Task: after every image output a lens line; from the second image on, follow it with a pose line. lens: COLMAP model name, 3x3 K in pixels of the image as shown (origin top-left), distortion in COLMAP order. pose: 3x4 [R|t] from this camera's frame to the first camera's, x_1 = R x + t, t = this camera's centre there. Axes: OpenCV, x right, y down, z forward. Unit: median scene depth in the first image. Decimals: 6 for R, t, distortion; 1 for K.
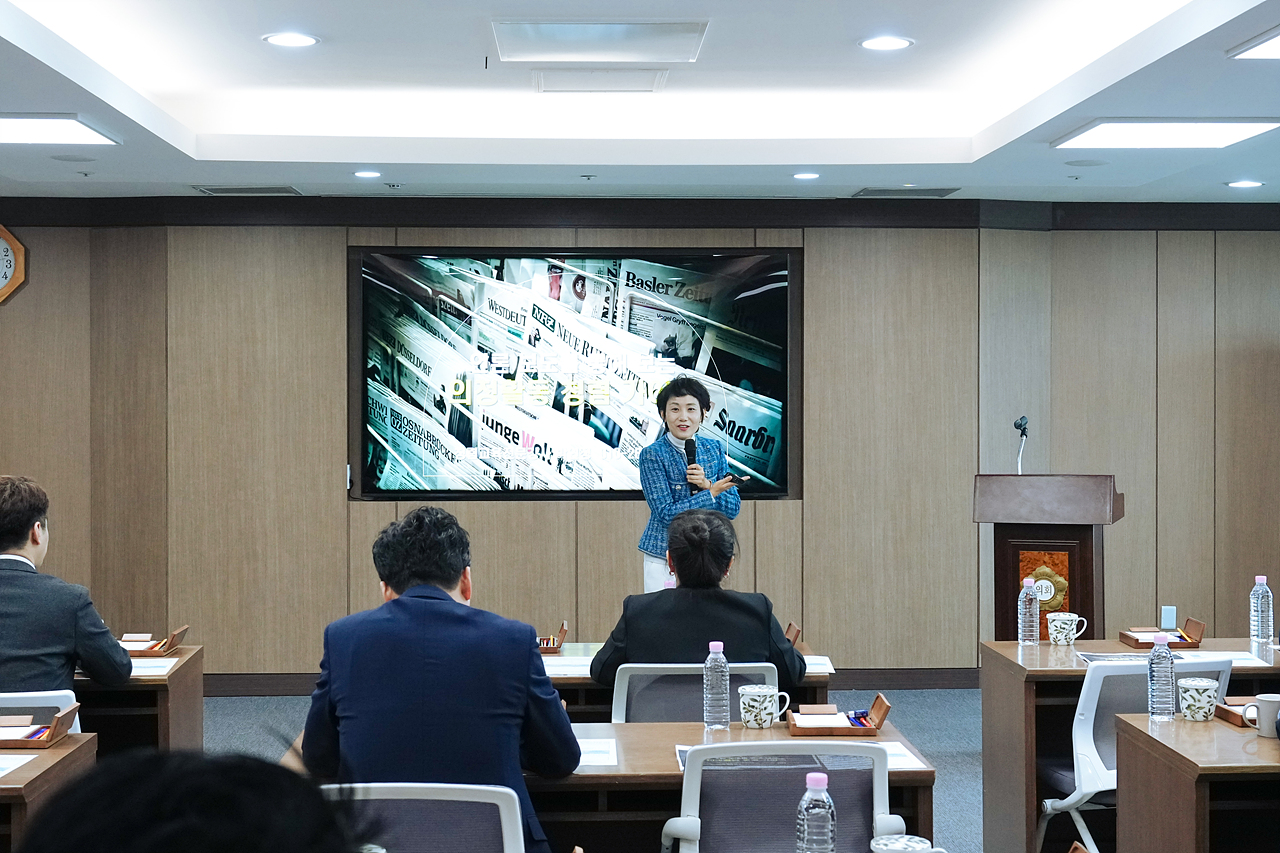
lens RADIAL K [[1940.4, 0, 640.0], [0, 1940.4, 426.5], [0, 0, 1]] dist [-0.003883, 0.011067]
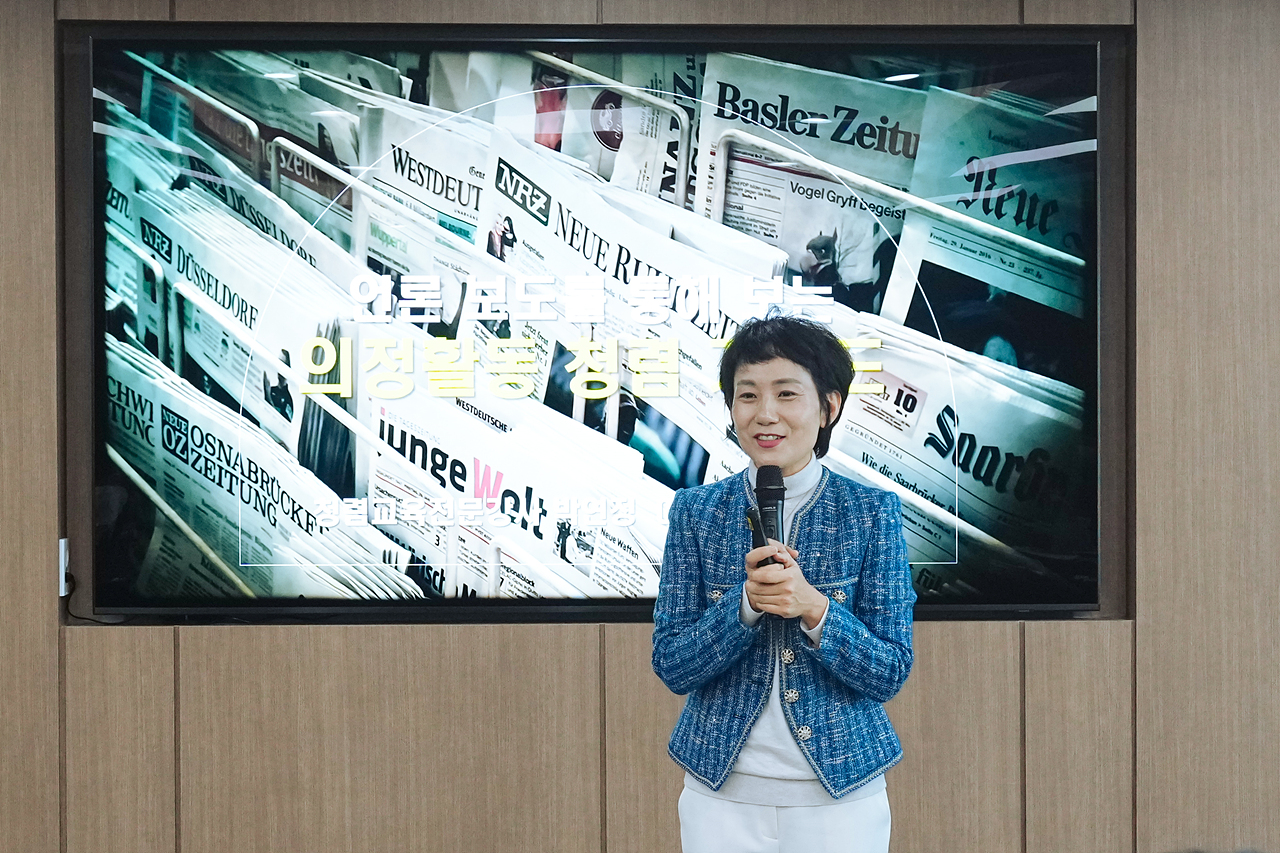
lens RADIAL K [[1940.4, 0, 640.0], [0, 1940.4, 426.5], [0, 0, 1]] dist [-0.003883, 0.011067]
pose [[0.999304, -0.003027, -0.037170, -0.008549], [0.002149, 0.999718, -0.023634, 0.005363], [0.037231, 0.023537, 0.999029, 0.578330]]
